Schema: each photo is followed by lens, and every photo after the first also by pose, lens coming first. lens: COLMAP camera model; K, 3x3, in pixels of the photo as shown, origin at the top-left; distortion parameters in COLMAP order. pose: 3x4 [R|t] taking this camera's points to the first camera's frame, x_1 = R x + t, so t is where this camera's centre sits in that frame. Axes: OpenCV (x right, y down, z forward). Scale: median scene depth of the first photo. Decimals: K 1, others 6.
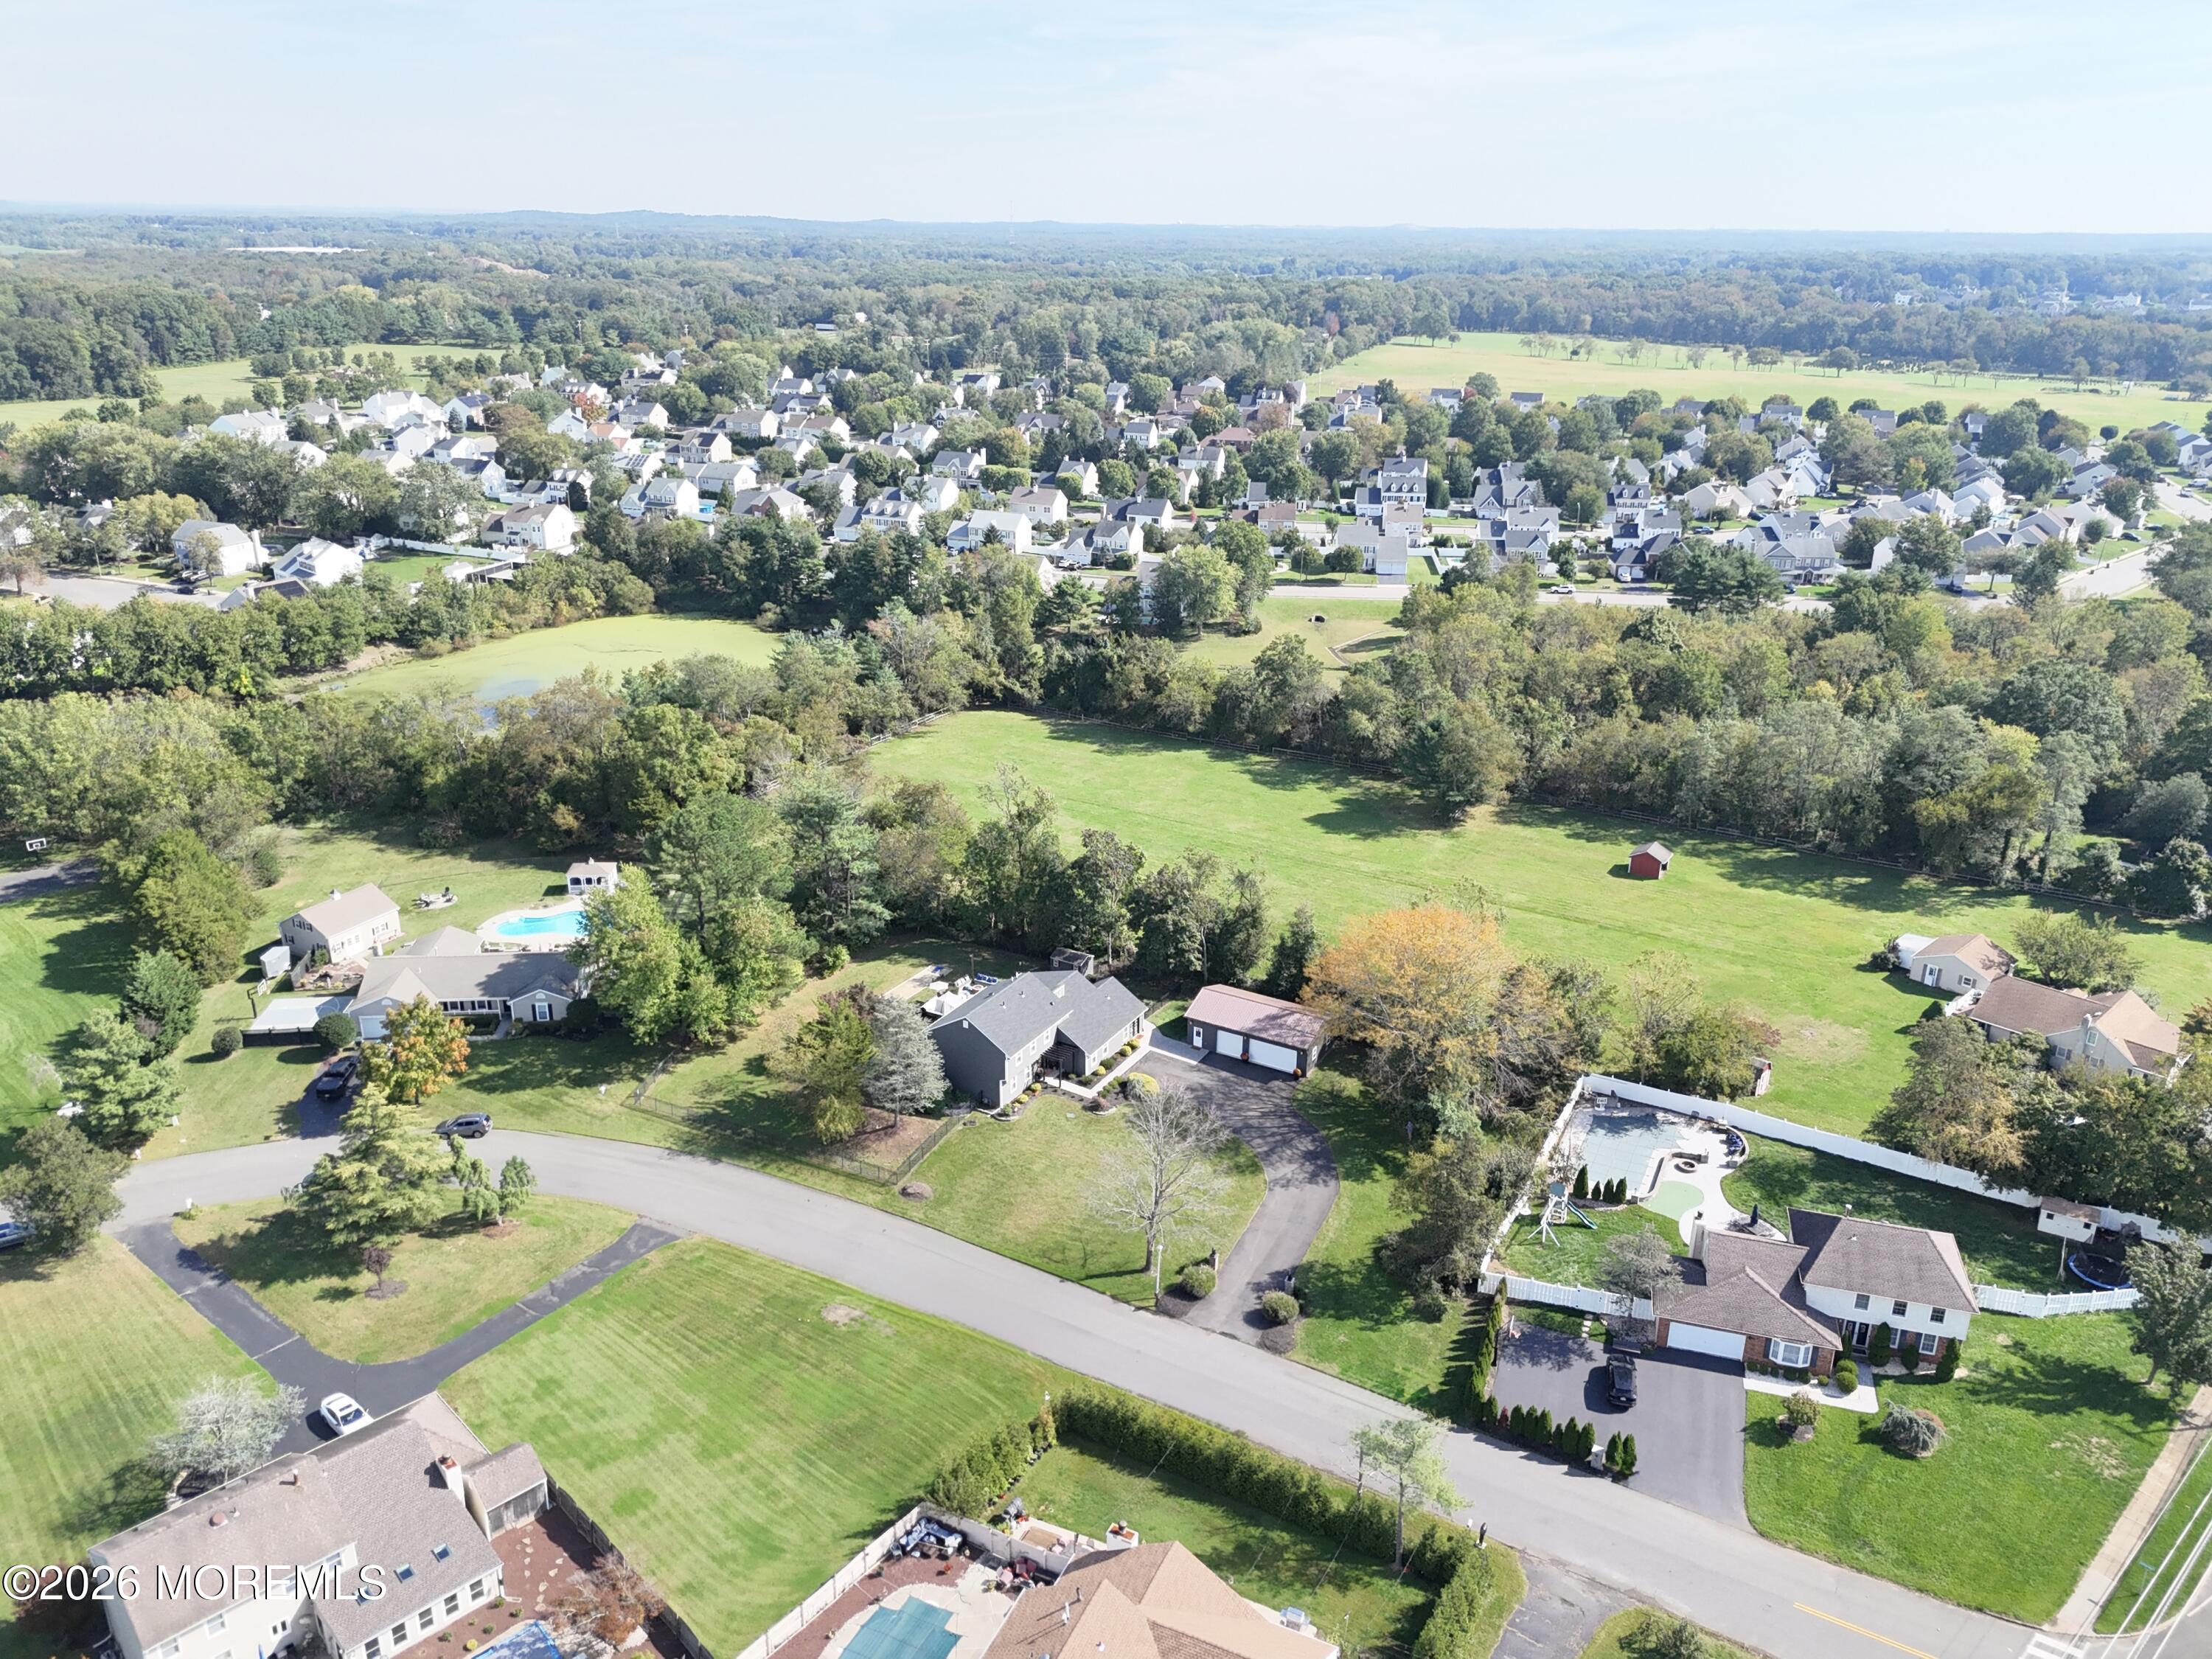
lens RADIAL K [[1613.7, 0, 1069.5], [0, 1613.7, 811.6], [0, 0, 1]] dist [0.070479, -0.068591]
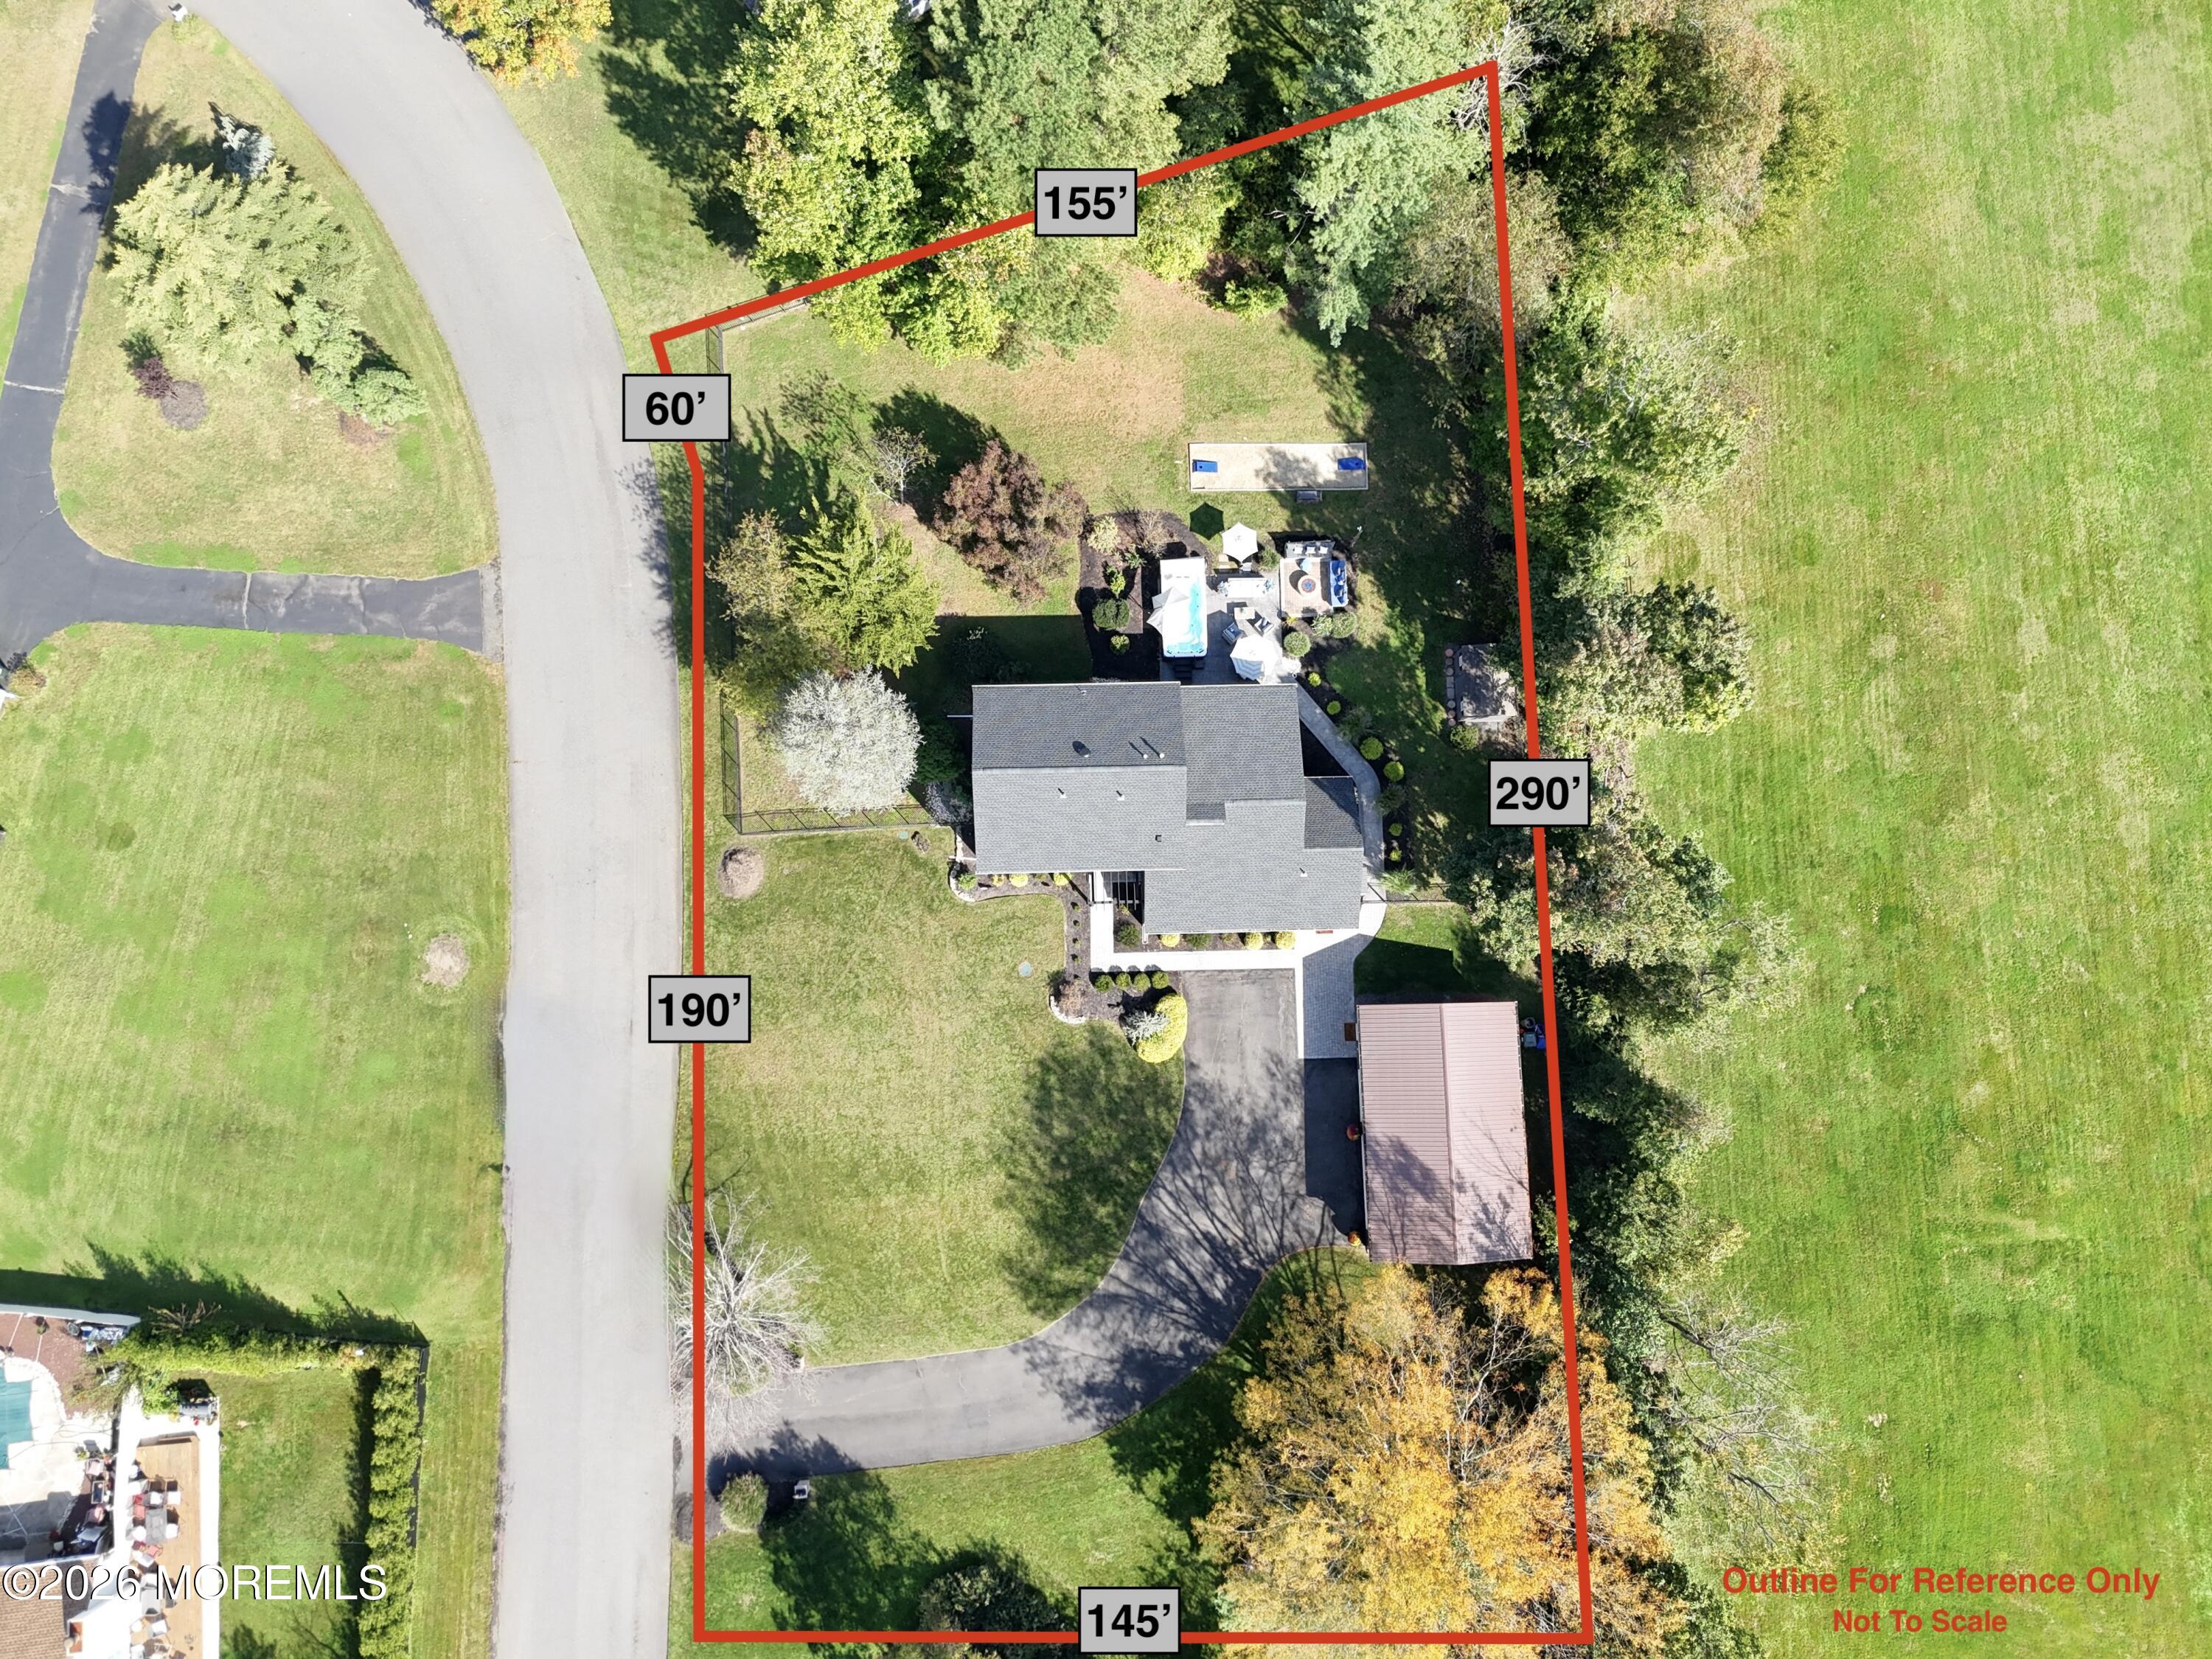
lens RADIAL K [[1613.7, 0, 1089.2], [0, 1613.7, 801.0], [0, 0, 1]] dist [0.070479, -0.068591]
pose [[0.532553, 0.839814, -0.105359, 0.022354], [-0.298743, 0.302975, 0.904963, -0.349639], [0.791922, -0.450466, 0.412239, 0.730649]]
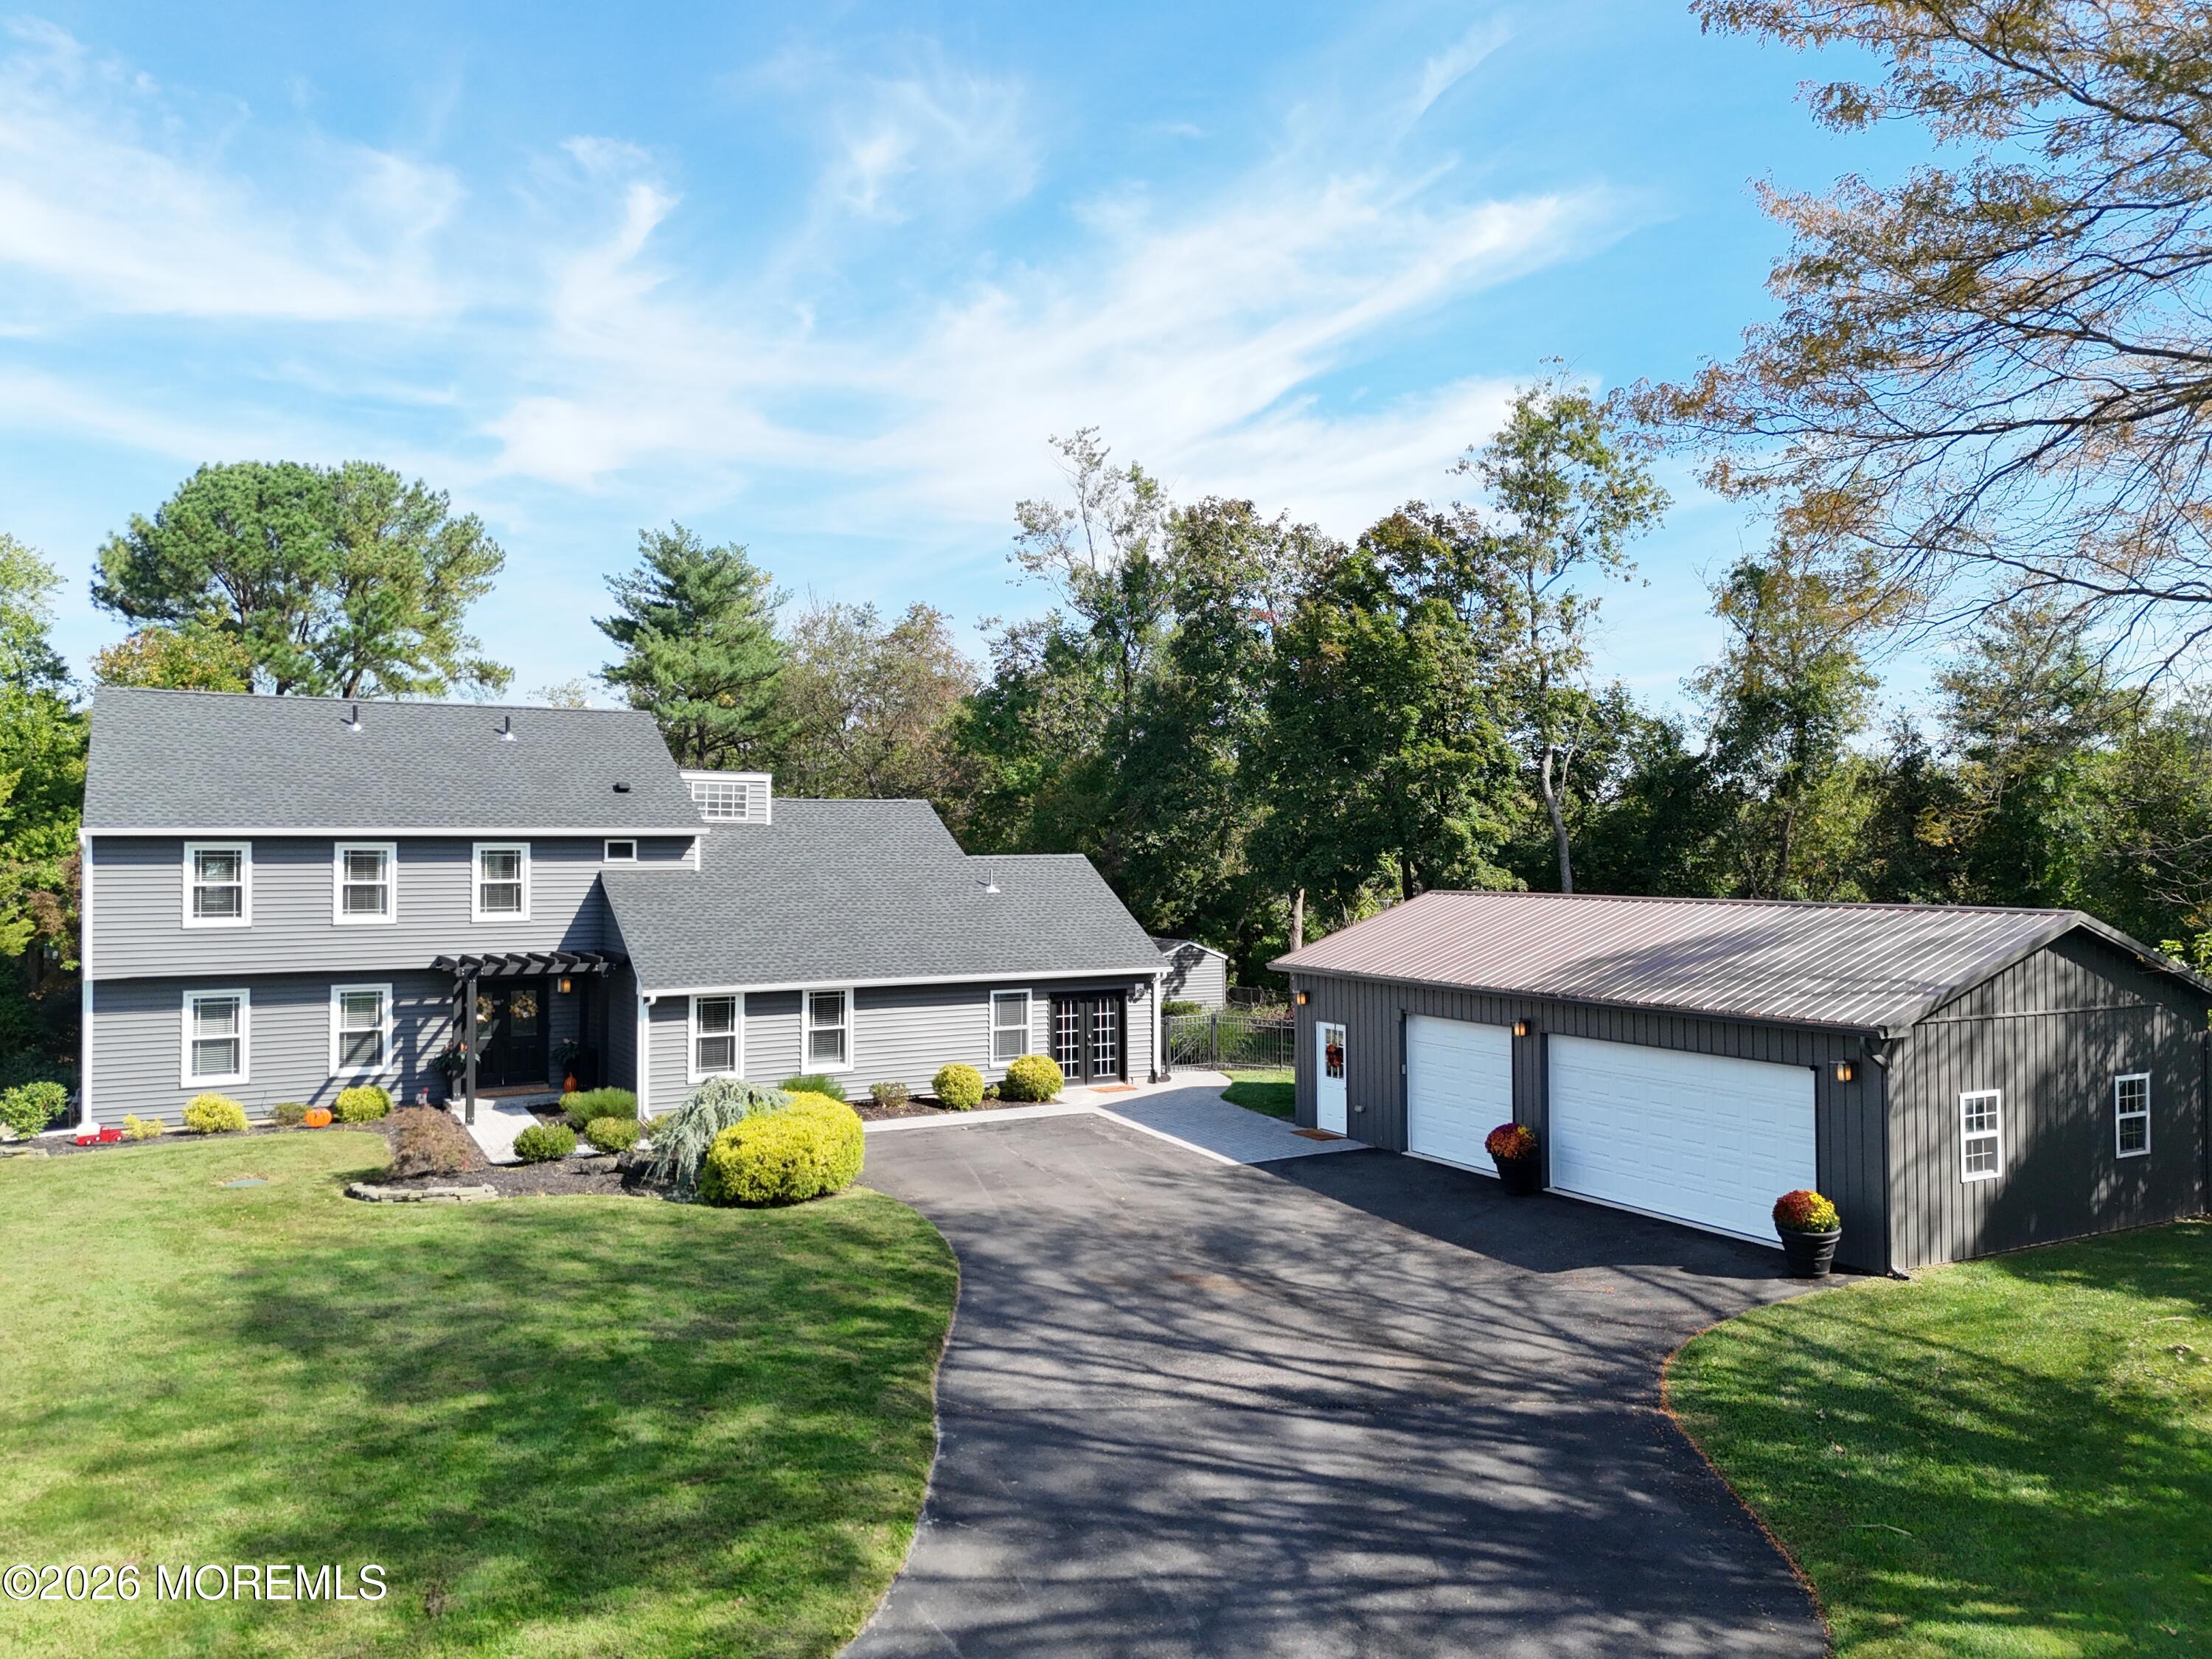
lens RADIAL K [[1613.7, 0, 1102.7], [0, 1613.7, 839.9], [0, 0, 1]] dist [0.070479, -0.068591]
pose [[0.864369, -0.009367, -0.502770, 0.152056], [-0.166265, 0.938269, -0.303326, 0.174694], [0.474575, 0.345779, 0.809454, 0.815082]]
